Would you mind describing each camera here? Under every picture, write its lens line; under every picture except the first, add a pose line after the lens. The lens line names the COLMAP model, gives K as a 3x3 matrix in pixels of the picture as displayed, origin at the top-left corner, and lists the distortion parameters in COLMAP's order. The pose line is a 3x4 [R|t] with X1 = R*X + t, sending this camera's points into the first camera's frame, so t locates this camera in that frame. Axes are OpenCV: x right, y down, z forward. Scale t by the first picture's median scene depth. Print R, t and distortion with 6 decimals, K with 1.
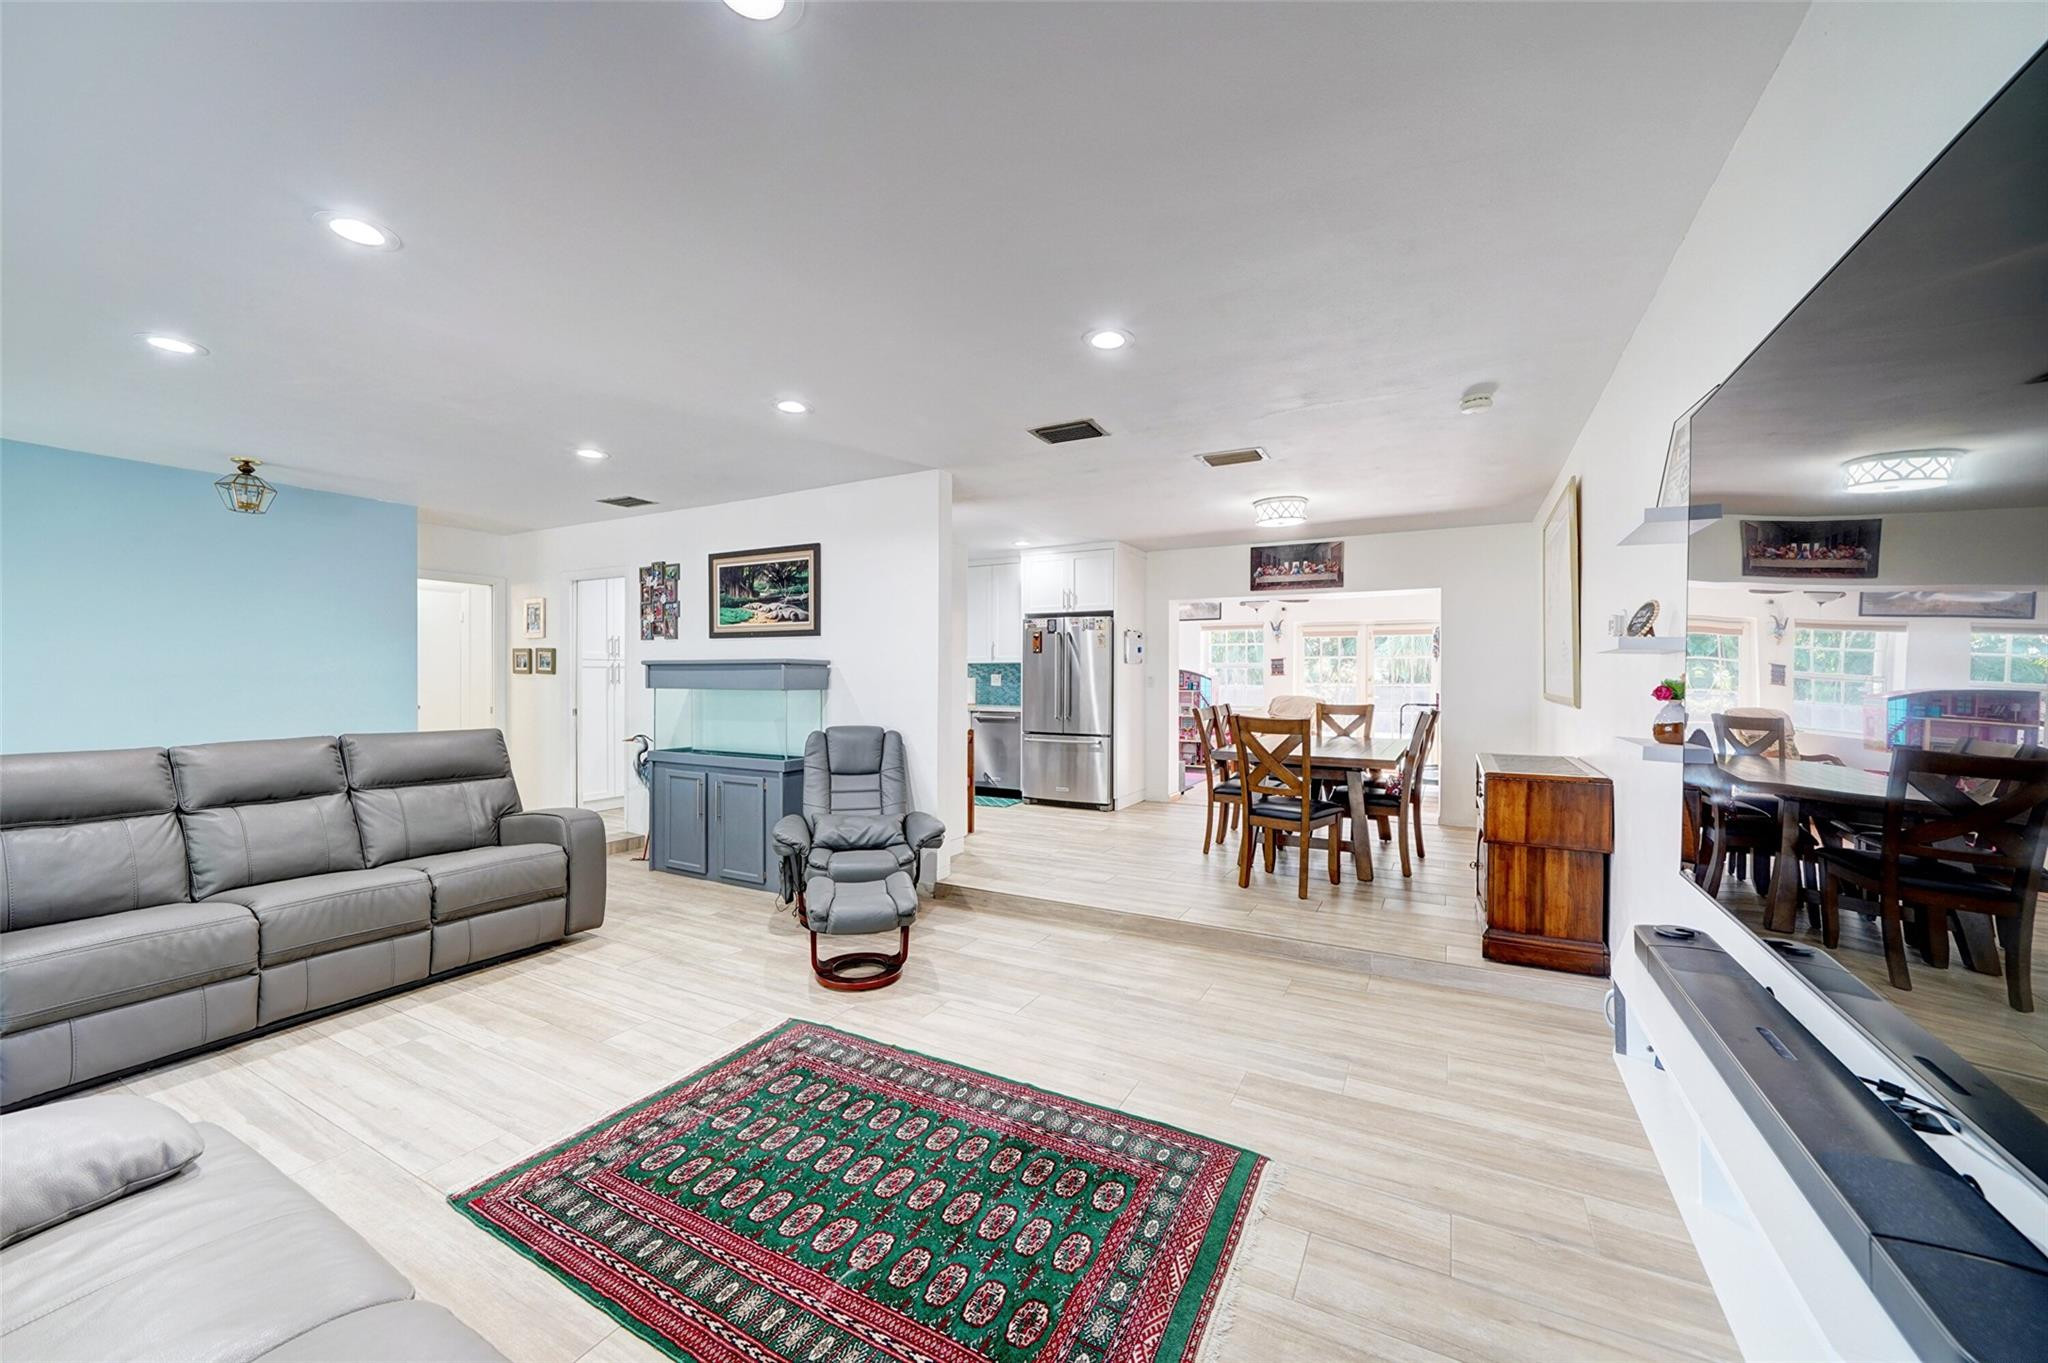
lens RADIAL K [[755.9, 0, 1051.2], [0, 755.9, 690.5], [0, 0, 1]] dist [-0.007787, 0.000001]
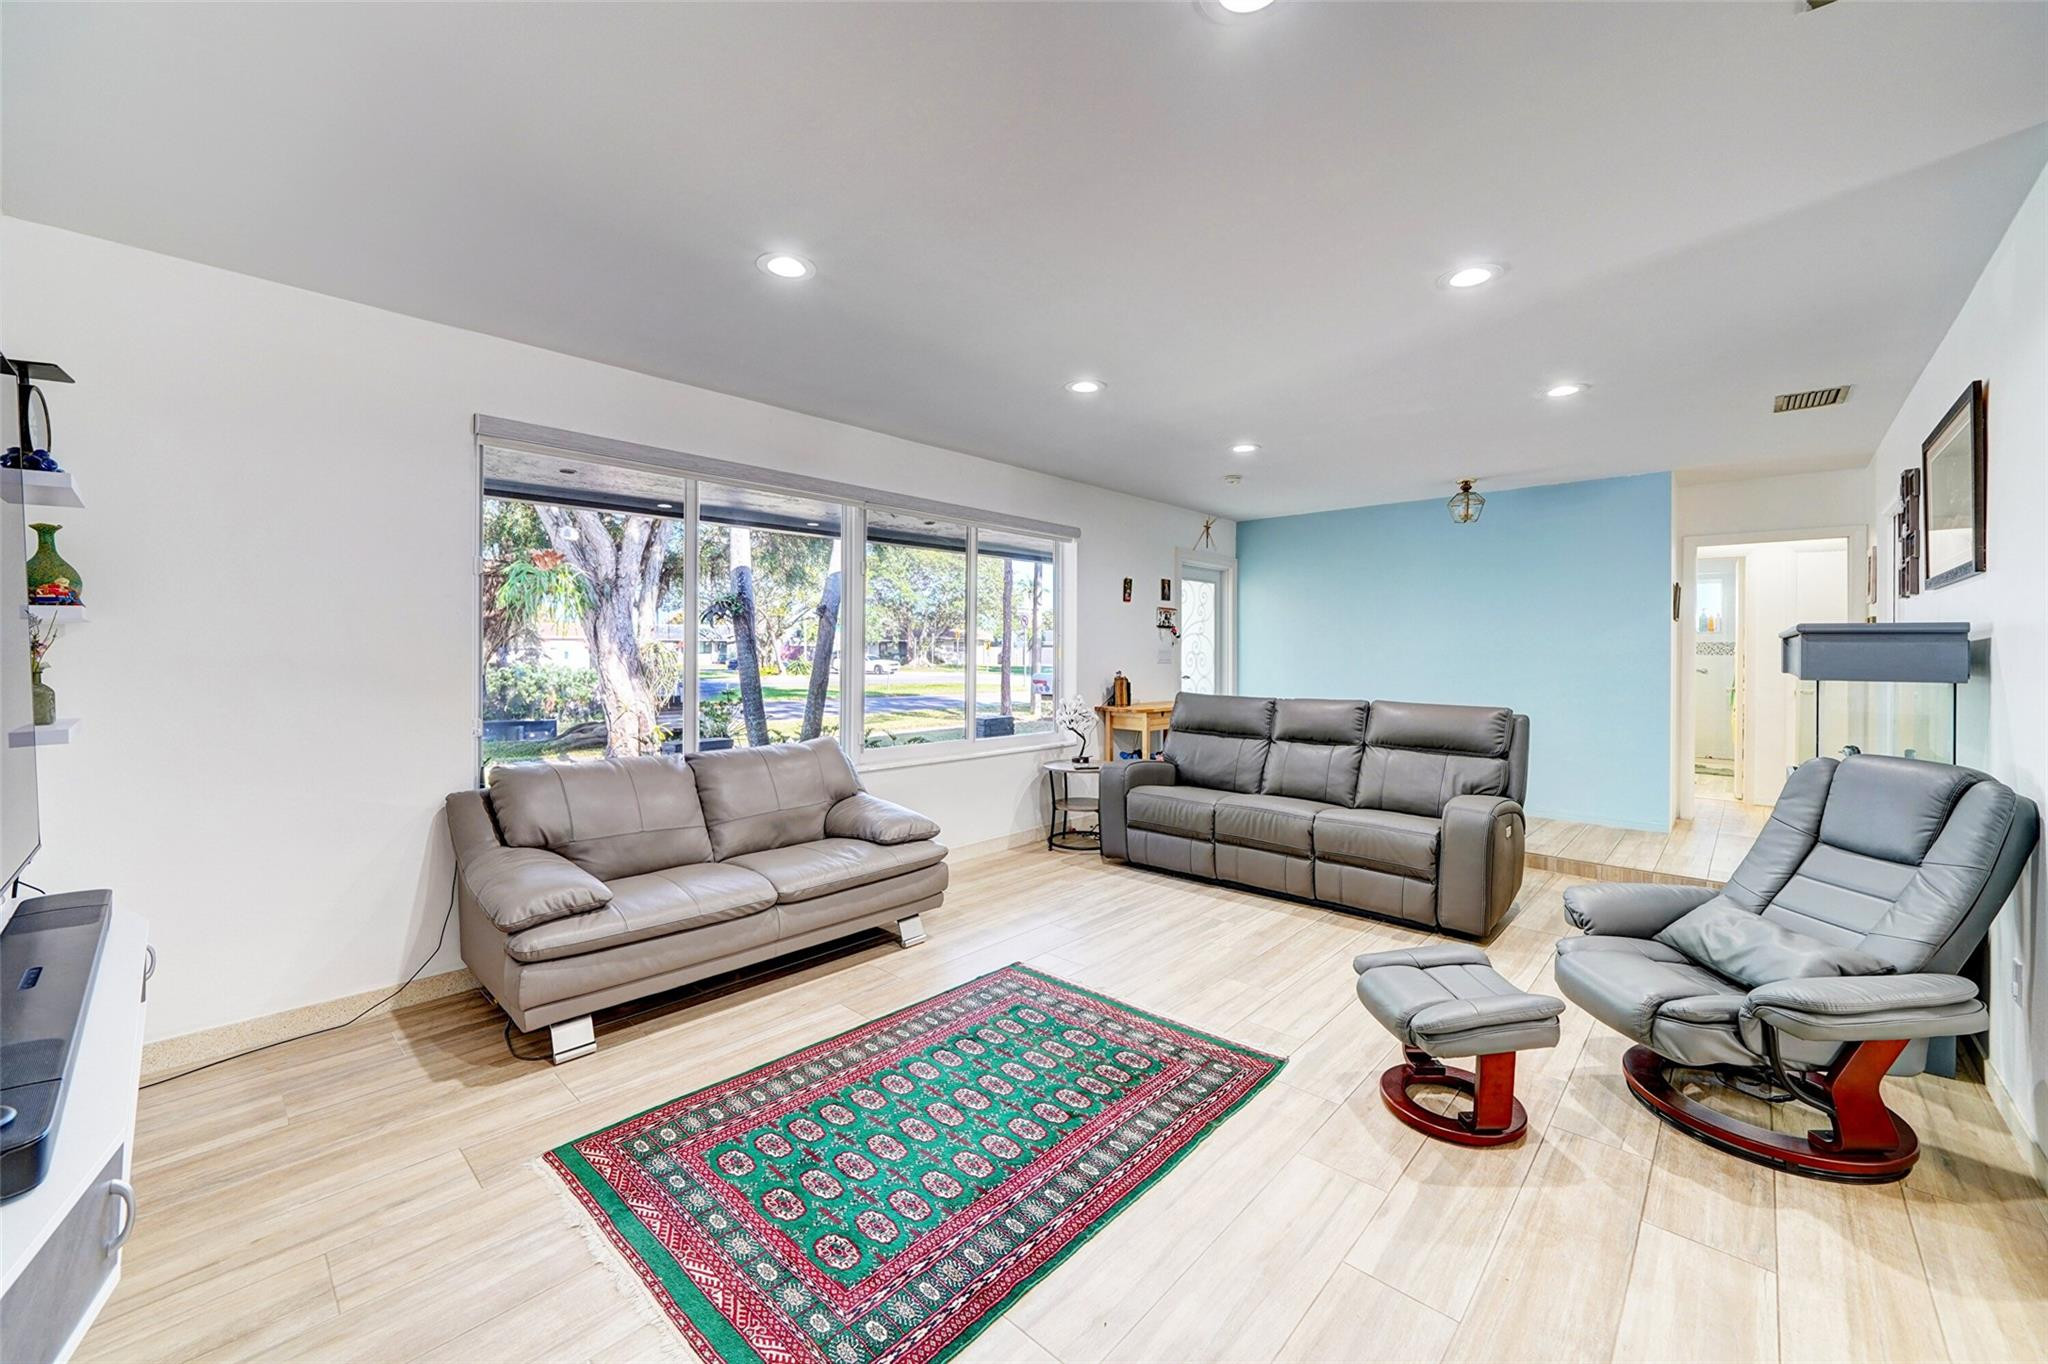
lens RADIAL K [[809.0, 0, 1026.6], [0, 809.0, 663.9], [0, 0, 1]] dist [-0.011165, 0.000070]
pose [[-0.263573, 0.012386, -0.964560, 0.599881], [-0.023037, 0.999552, 0.019130, -0.017209], [0.964364, 0.027263, -0.263169, 0.955175]]
